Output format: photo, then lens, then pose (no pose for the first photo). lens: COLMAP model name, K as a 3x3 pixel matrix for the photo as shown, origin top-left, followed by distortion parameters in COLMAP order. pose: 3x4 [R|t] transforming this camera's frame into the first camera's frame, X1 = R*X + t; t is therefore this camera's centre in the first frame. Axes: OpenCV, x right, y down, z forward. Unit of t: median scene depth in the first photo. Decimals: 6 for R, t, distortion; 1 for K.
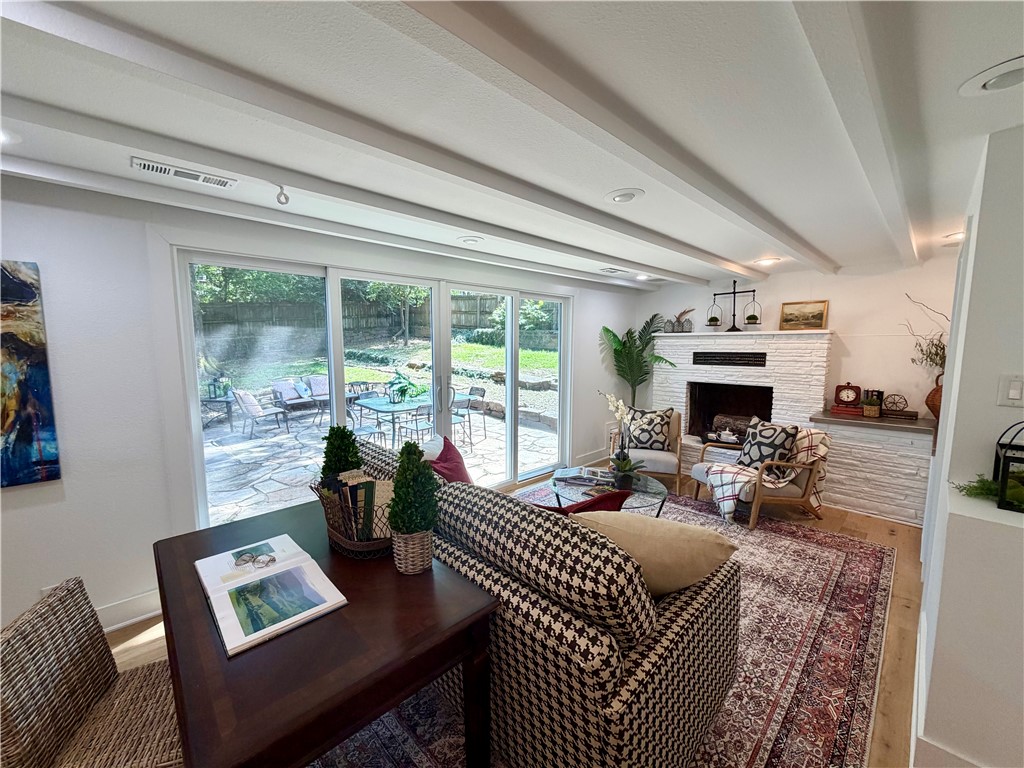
lens RADIAL K [[407.7, 0, 513.9], [0, 407.7, 383.4], [0, 0, 1]] dist [-0.000060, 0.000050]
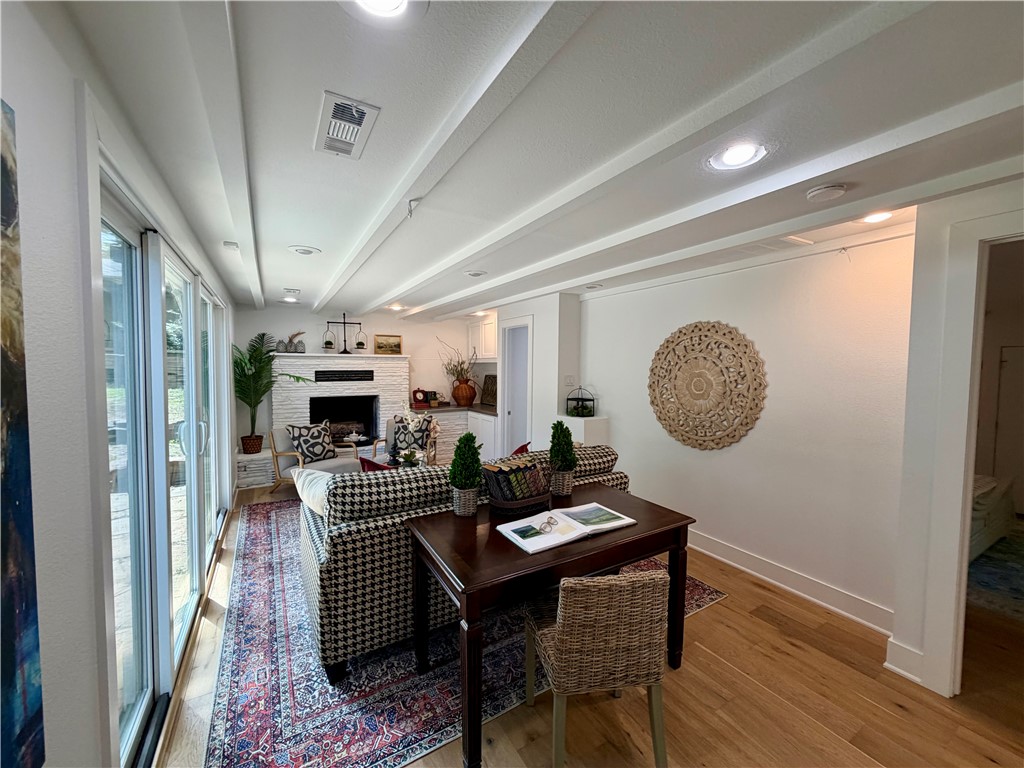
lens RADIAL K [[407.7, 0, 514.8], [0, 407.7, 383.3], [0, 0, 1]] dist [-0.000060, 0.000050]
pose [[0.230209, -0.042608, 0.972208, -0.581134], [0.088857, 0.995788, 0.022601, -0.020588], [-0.969076, 0.081184, 0.233026, 0.225715]]
